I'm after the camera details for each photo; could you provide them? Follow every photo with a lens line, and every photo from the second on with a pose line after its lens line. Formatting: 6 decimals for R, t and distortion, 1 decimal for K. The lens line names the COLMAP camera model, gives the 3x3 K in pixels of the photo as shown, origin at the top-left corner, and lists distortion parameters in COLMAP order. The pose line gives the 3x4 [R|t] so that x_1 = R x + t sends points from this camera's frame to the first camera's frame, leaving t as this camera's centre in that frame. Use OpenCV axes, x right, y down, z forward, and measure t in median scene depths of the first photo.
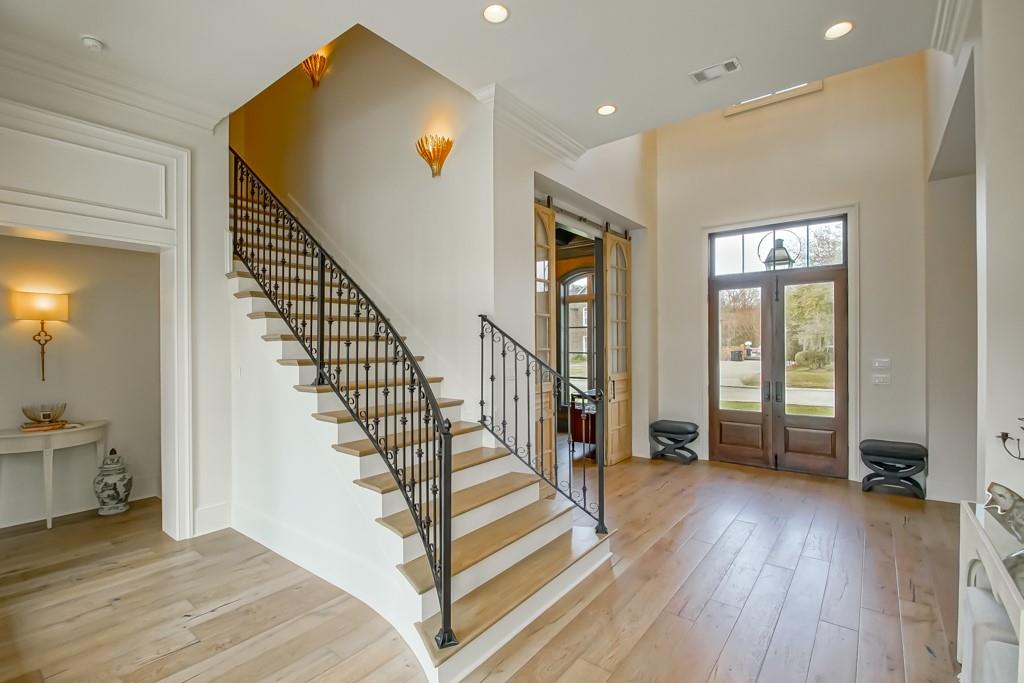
lens RADIAL K [[456.0, 0, 499.1], [0, 456.0, 359.9], [0, 0, 1]] dist [-0.001738, -0.007176]
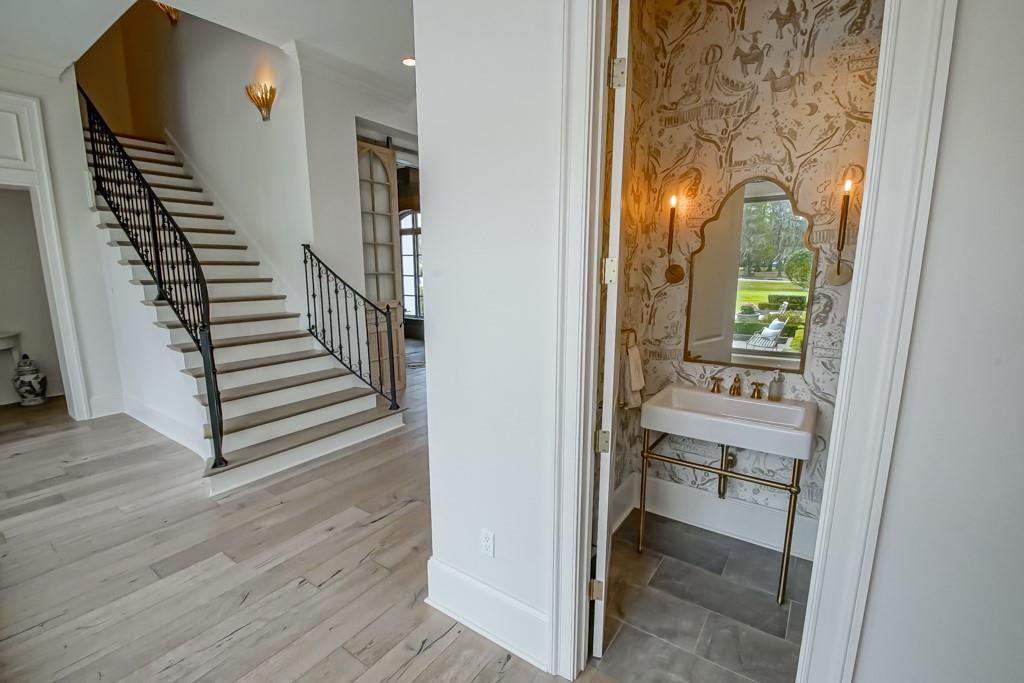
lens RADIAL K [[456.0, 0, 539.3], [0, 456.0, 365.4], [0, 0, 1]] dist [-0.001738, -0.007176]
pose [[0.998900, -0.003825, 0.046728, 0.546408], [-0.004394, 0.984641, 0.174535, 0.006992], [-0.046678, -0.174548, 0.983542, -0.305764]]
